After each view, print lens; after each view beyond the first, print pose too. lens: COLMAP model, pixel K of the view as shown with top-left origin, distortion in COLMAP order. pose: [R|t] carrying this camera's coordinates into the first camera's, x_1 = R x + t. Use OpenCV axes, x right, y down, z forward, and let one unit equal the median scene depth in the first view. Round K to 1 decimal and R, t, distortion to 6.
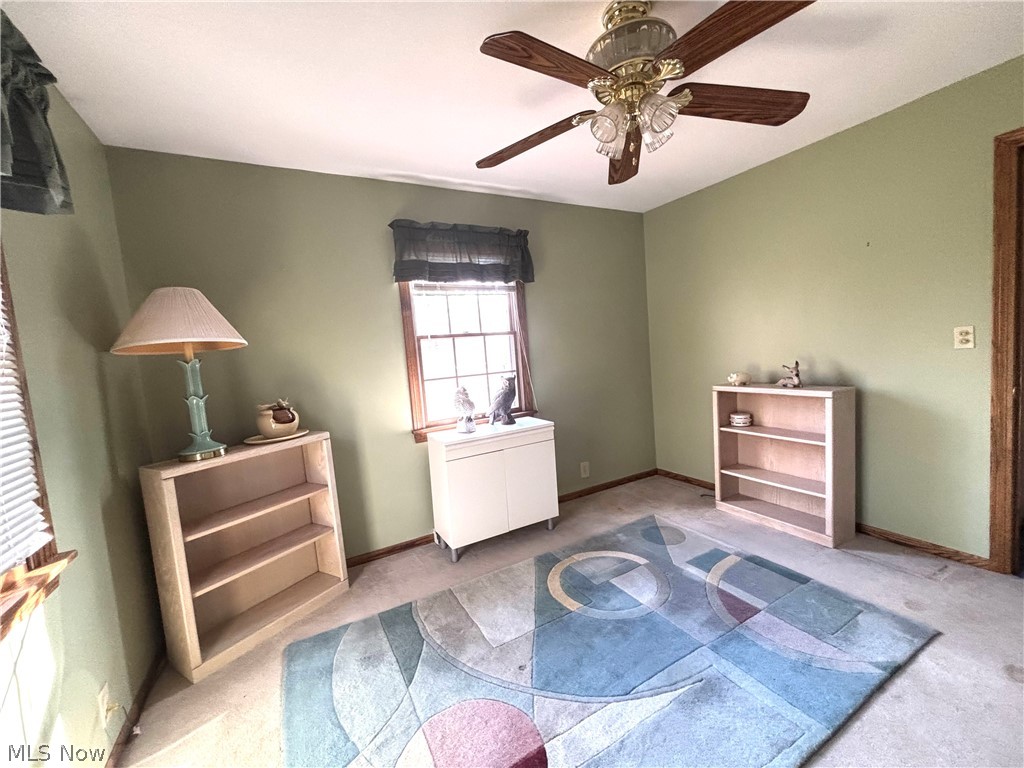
lens RADIAL K [[413.6, 0, 511.0], [0, 413.6, 384.8], [0, 0, 1]] dist [-0.002447, -0.000455]
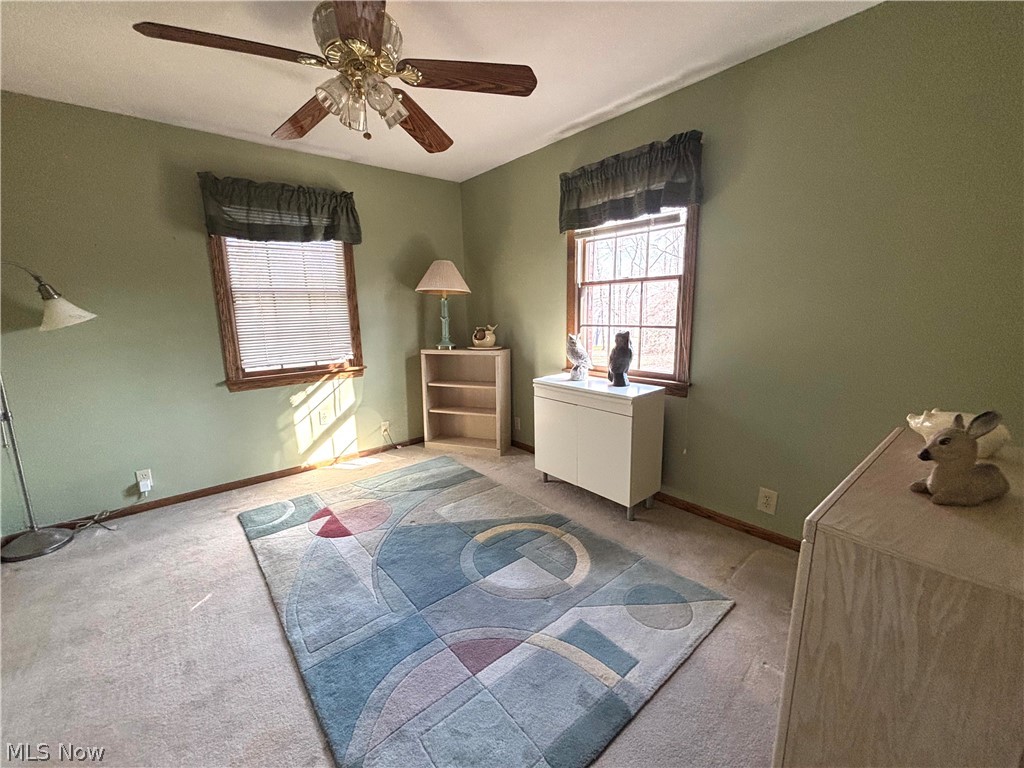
lens RADIAL K [[413.6, 0, 507.7], [0, 413.6, 383.5], [0, 0, 1]] dist [-0.002447, -0.000455]
pose [[0.187862, 0.249095, -0.950084, 0.881158], [-0.079645, 0.967984, 0.238040, -0.111246], [0.978961, 0.030951, 0.201686, 0.652010]]
